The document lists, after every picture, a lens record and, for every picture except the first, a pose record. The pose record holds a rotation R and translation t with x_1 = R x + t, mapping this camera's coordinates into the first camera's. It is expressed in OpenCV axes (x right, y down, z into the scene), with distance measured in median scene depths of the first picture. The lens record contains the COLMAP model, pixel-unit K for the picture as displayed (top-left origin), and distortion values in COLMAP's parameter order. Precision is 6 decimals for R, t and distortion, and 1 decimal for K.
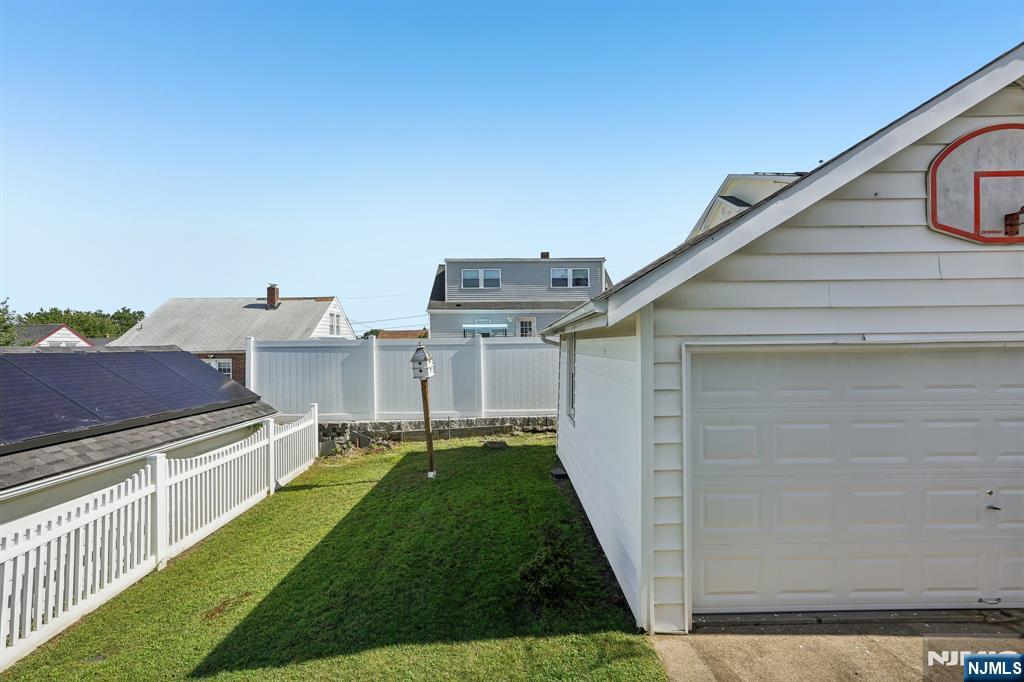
lens RADIAL K [[454.6, 0, 513.1], [0, 454.6, 336.8], [0, 0, 1]] dist [-0.011126, 0.003290]
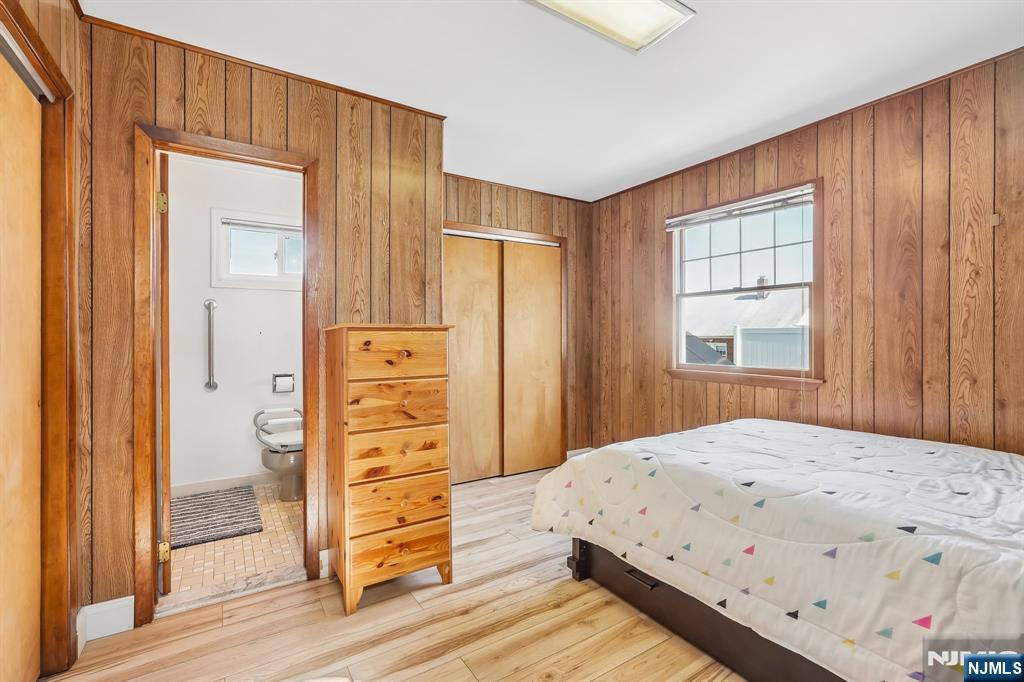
lens RADIAL K [[454.6, 0, 503.1], [0, 454.6, 336.6], [0, 0, 1]] dist [-0.011126, 0.003290]
pose [[0.524706, 0.014790, -0.851155, 0.092607], [0.009838, 0.999677, 0.023436, -0.002221], [0.851227, -0.020671, 0.524391, -0.136526]]
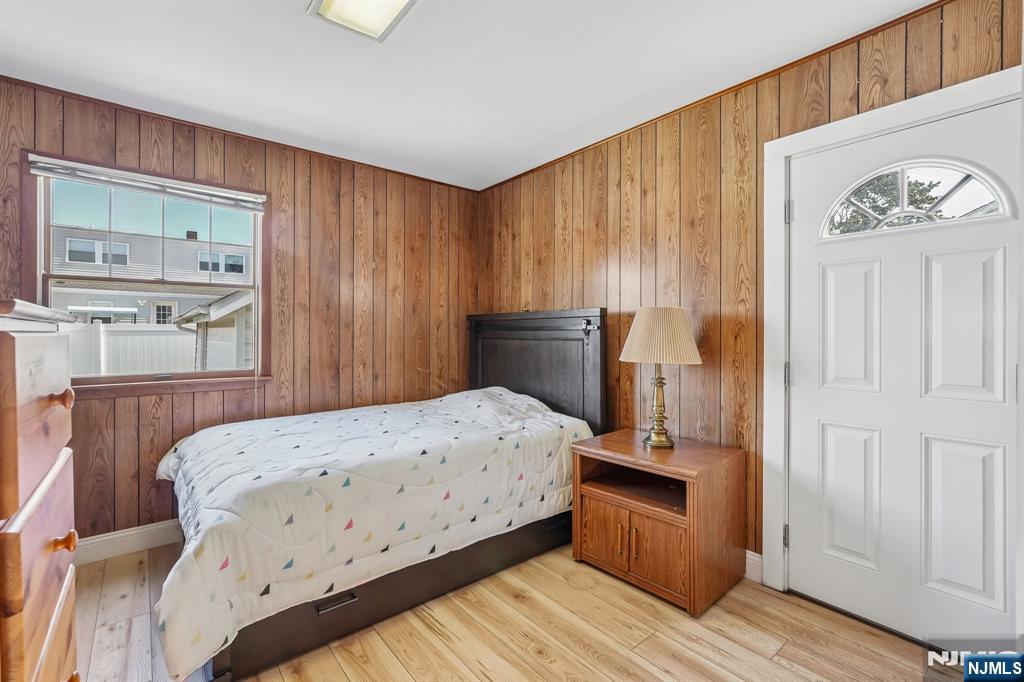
lens RADIAL K [[454.6, 0, 510.2], [0, 454.6, 334.6], [0, 0, 1]] dist [-0.011126, 0.003290]
pose [[0.779362, 0.011929, 0.626461, 0.002664], [-0.023124, 0.999685, 0.009732, -0.002211], [-0.626147, -0.022072, 0.779392, -0.149961]]
